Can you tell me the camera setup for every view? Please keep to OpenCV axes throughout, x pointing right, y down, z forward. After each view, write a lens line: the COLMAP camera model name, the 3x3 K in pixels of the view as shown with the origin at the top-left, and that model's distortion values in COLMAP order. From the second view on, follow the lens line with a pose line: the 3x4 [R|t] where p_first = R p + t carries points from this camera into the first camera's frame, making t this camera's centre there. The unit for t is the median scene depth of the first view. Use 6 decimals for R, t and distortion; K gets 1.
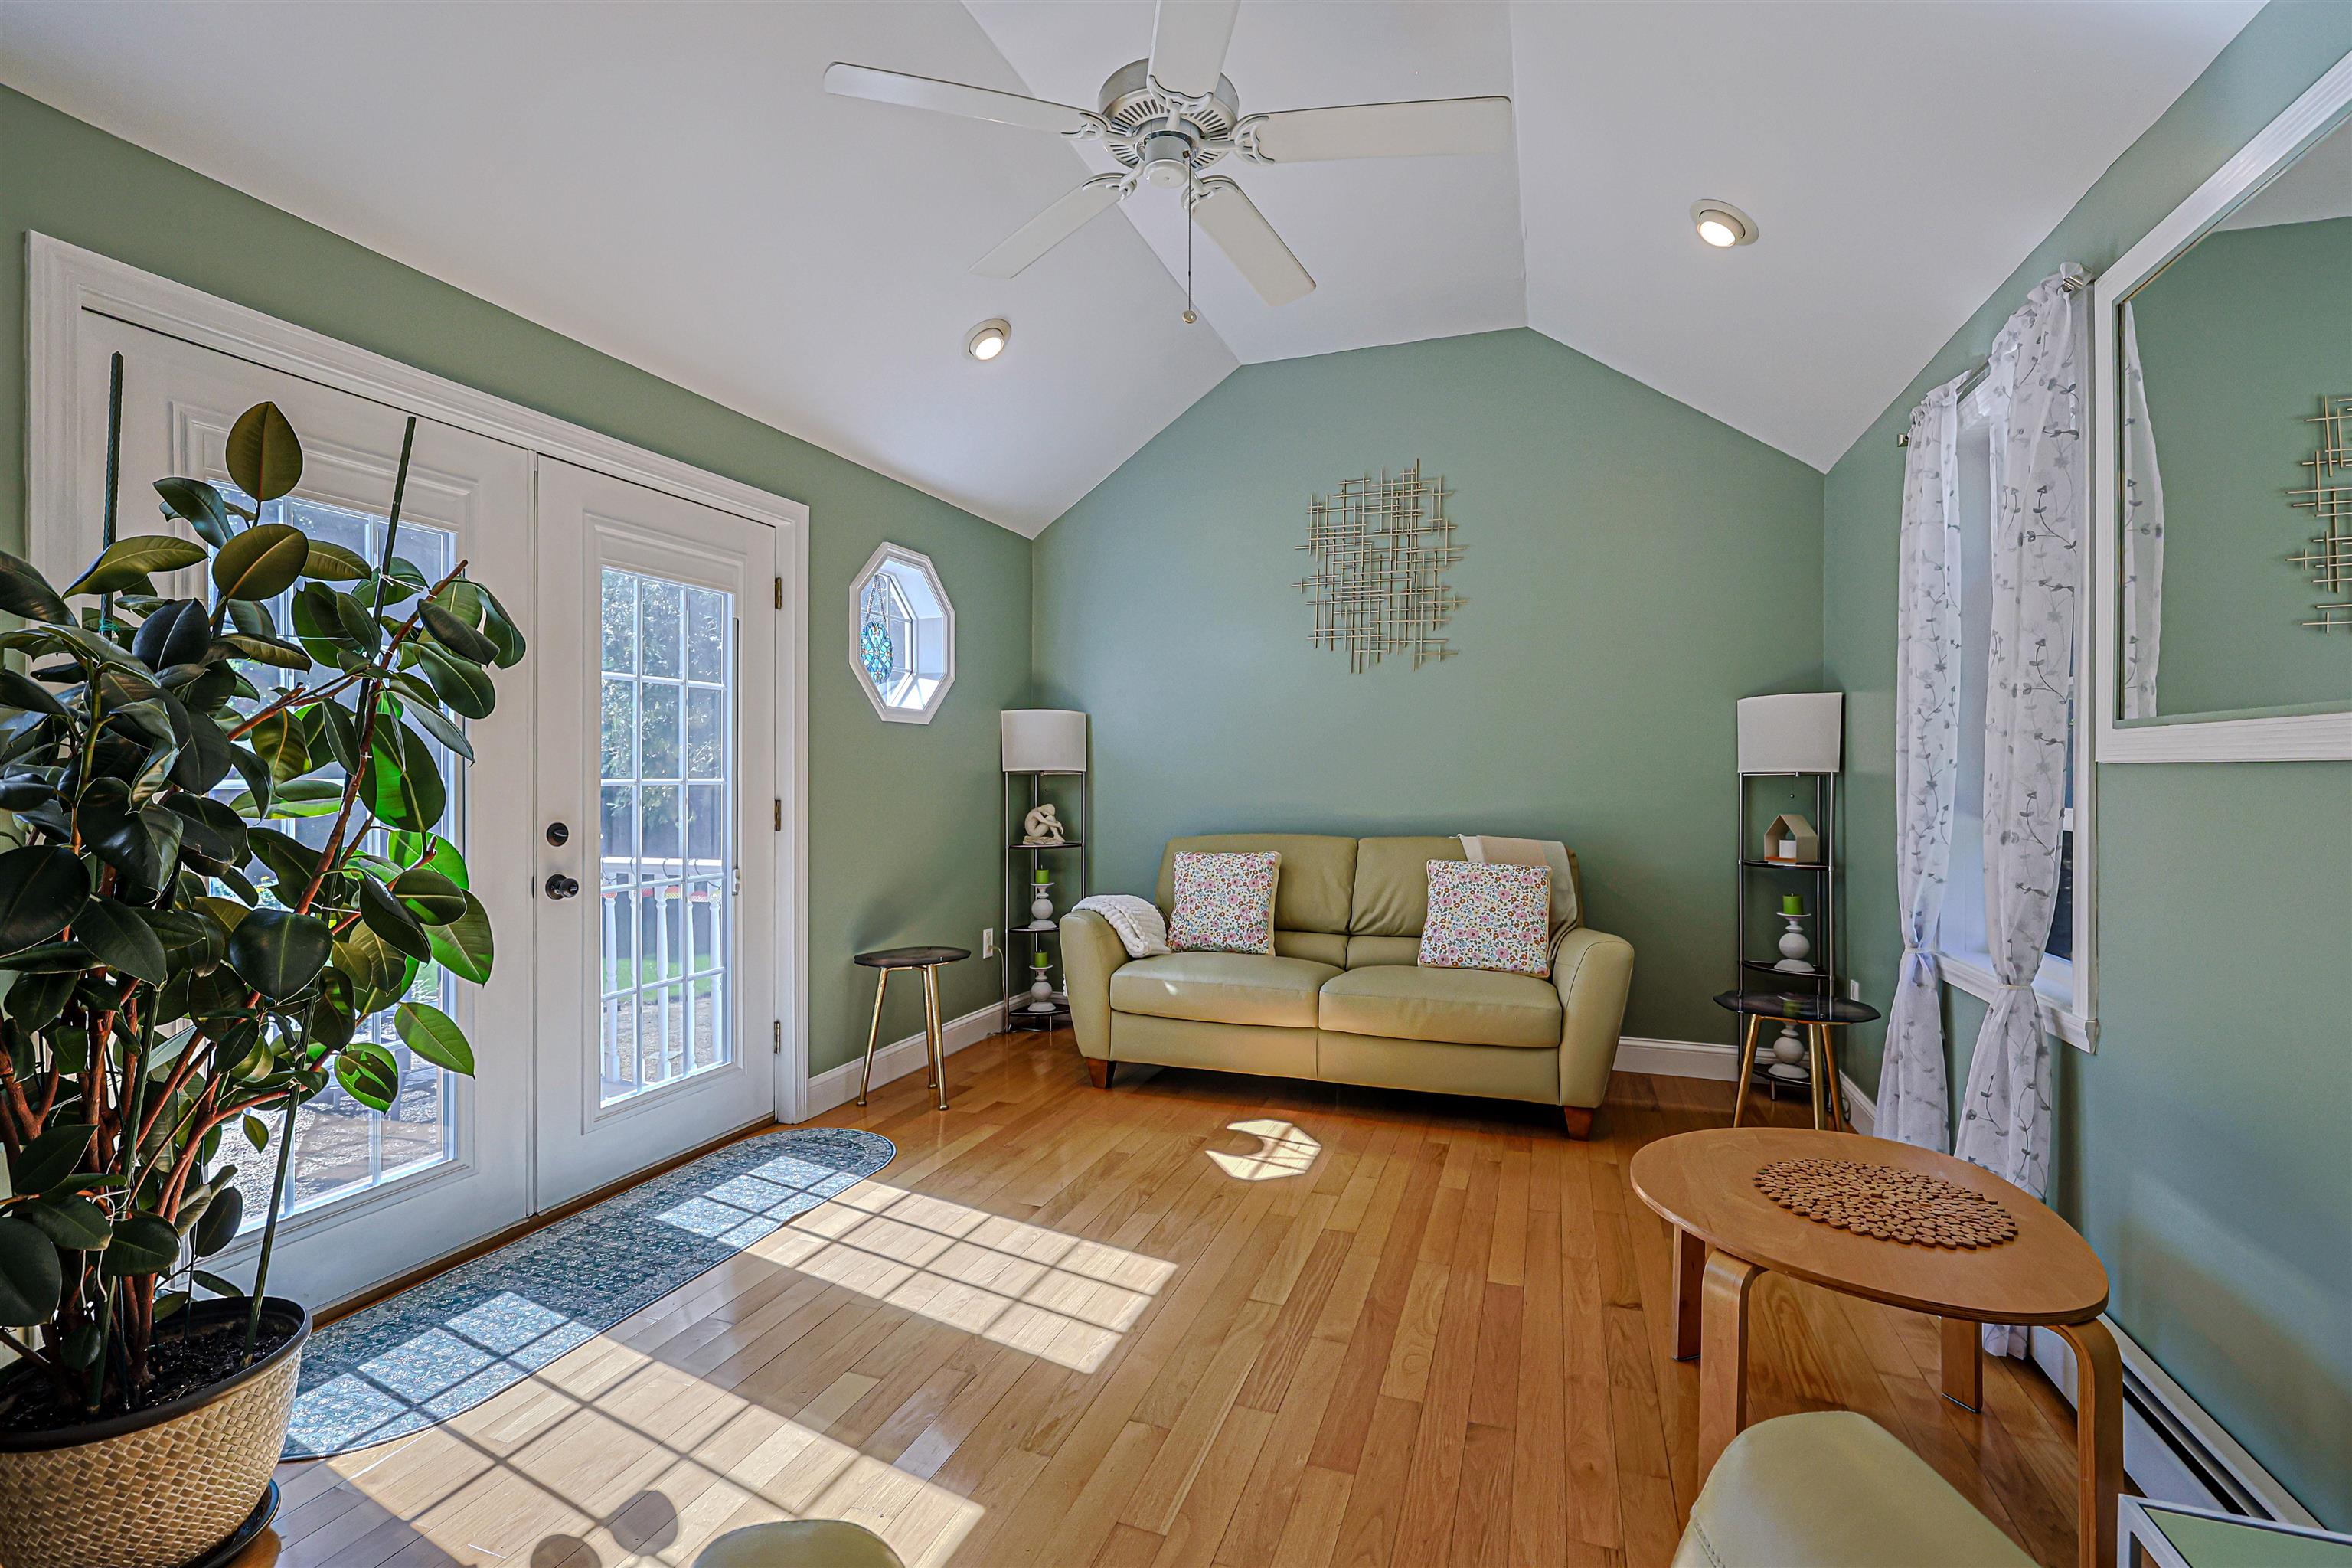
lens RADIAL K [[996.1, 0, 1181.0], [0, 996.1, 780.0], [0, 0, 1]] dist [-0.000535, 0.000149]
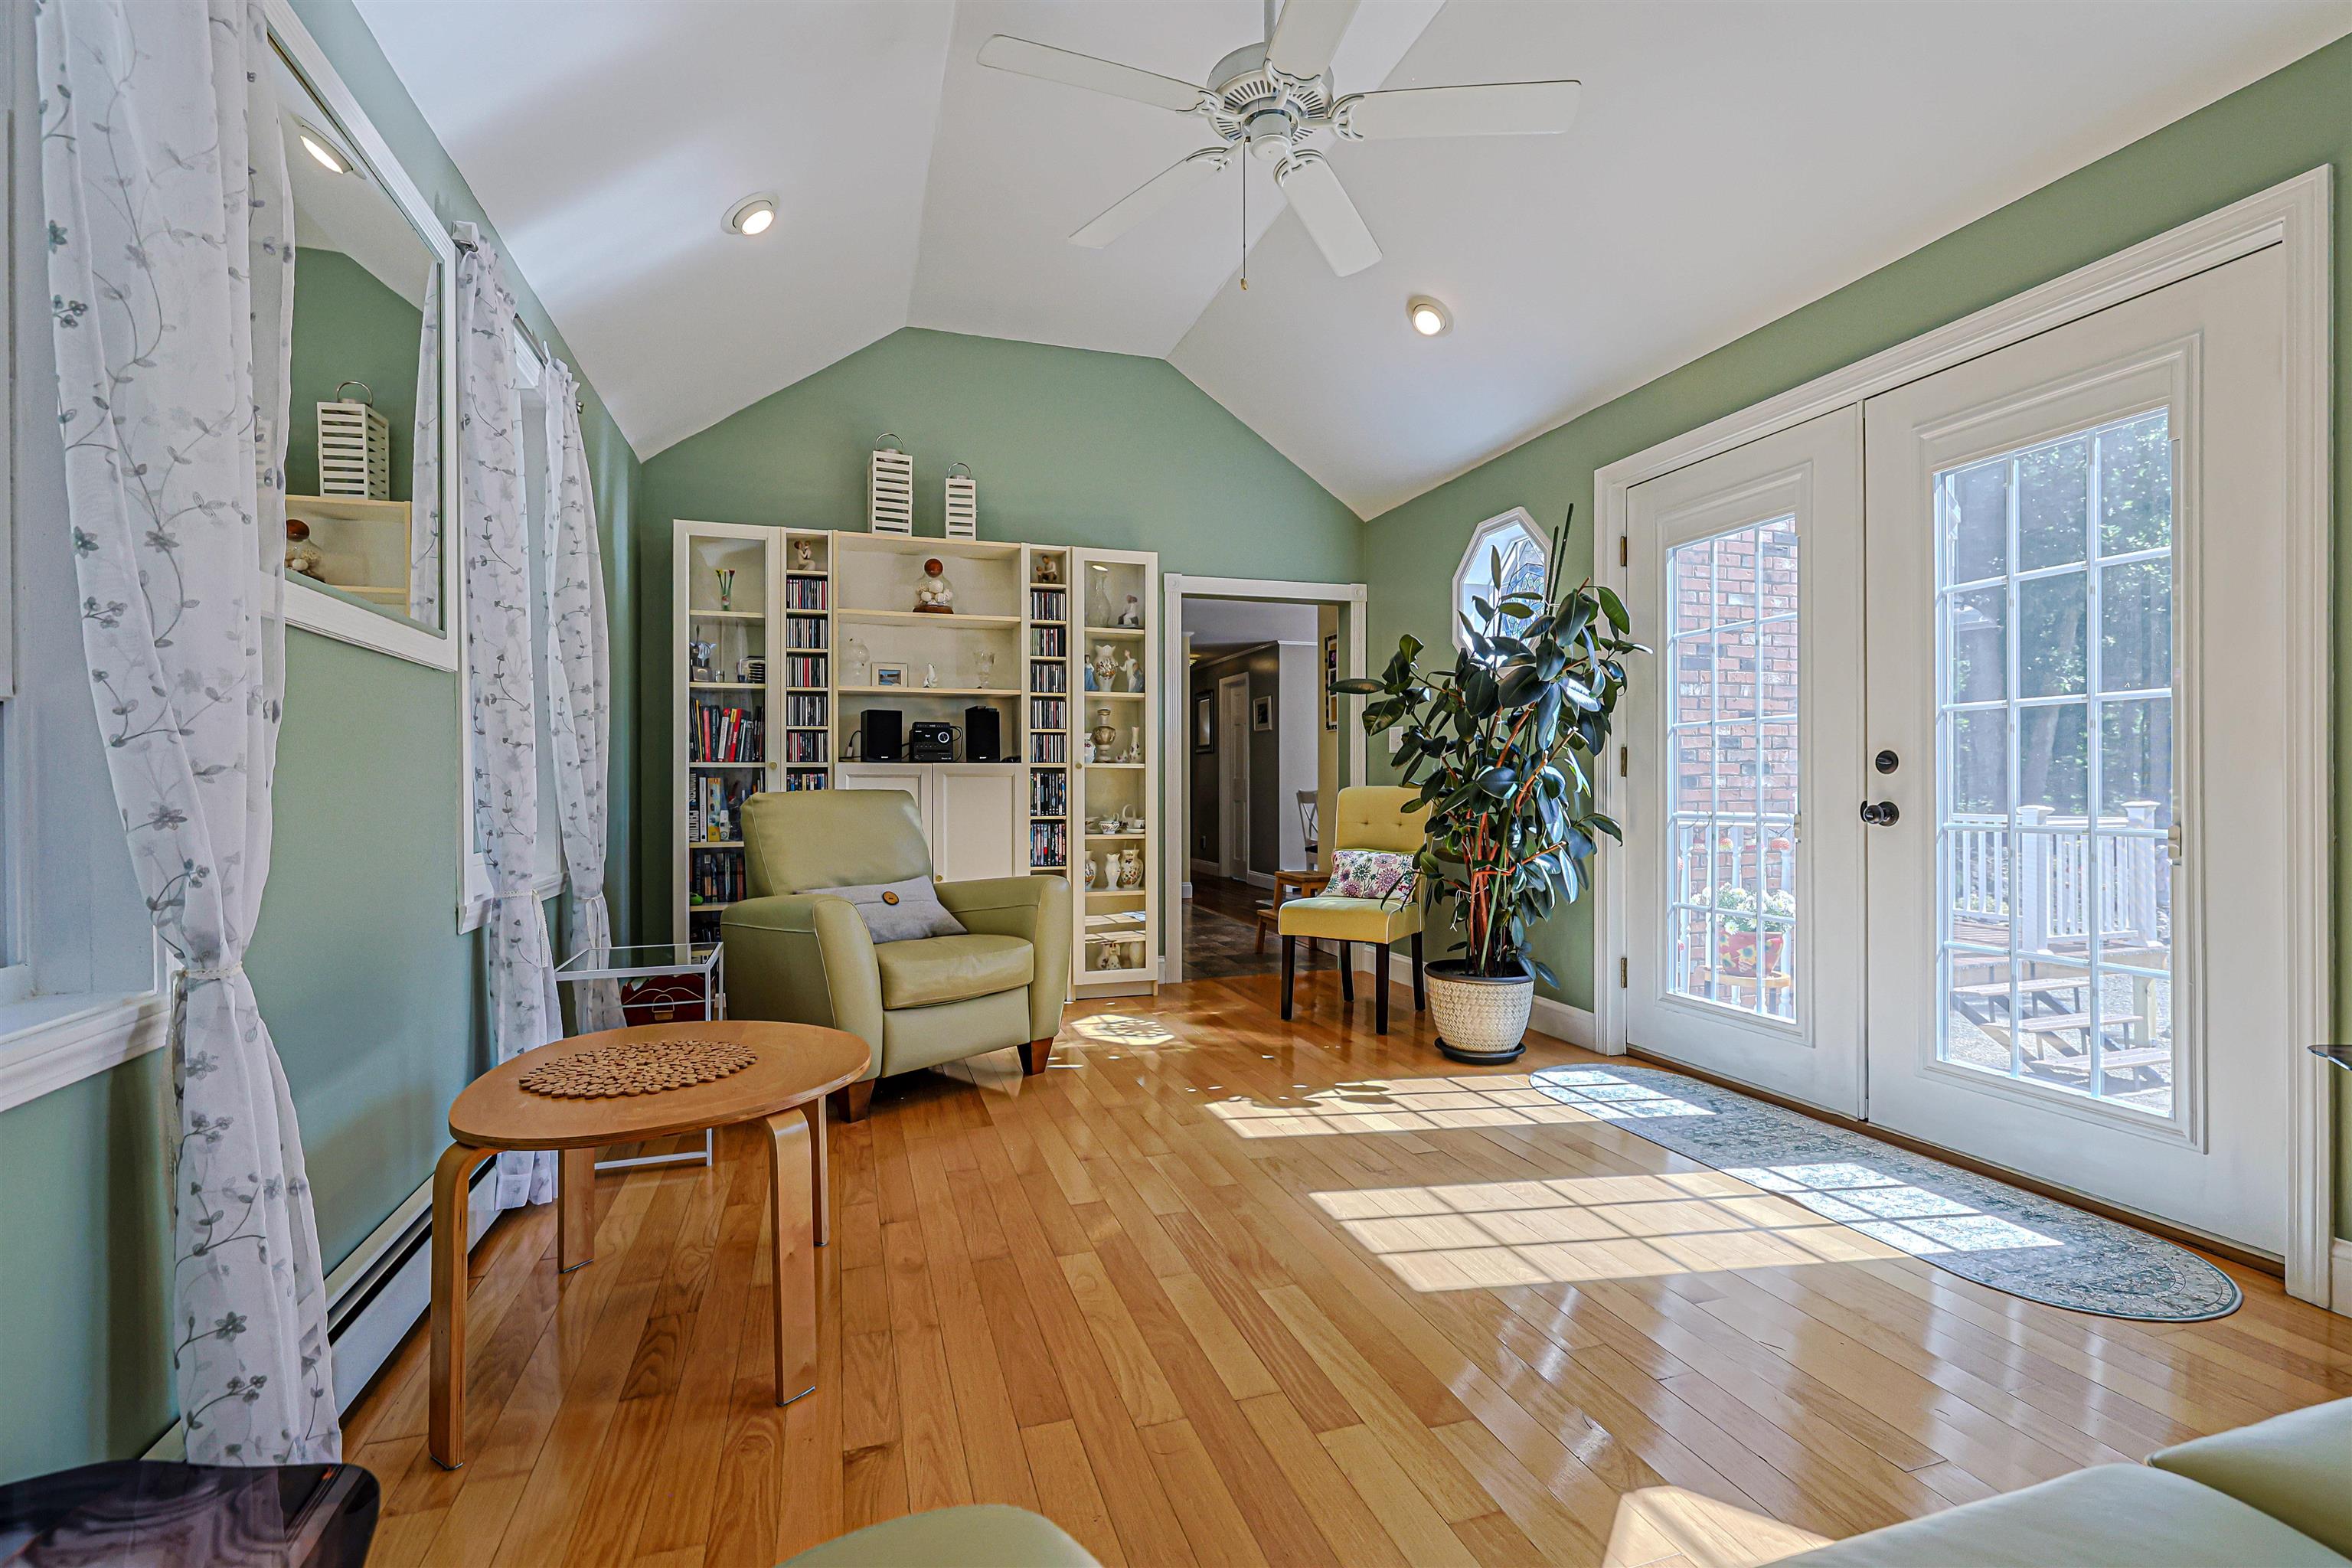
lens RADIAL K [[996.1, 0, 1181.0], [0, 996.1, 780.0], [0, 0, 1]] dist [-0.000535, 0.000149]
pose [[-0.768957, -0.001067, -0.639299, 0.633622], [-0.001489, 0.999999, 0.000122, 0.082779], [0.639298, 0.001046, -0.768958, 1.464287]]
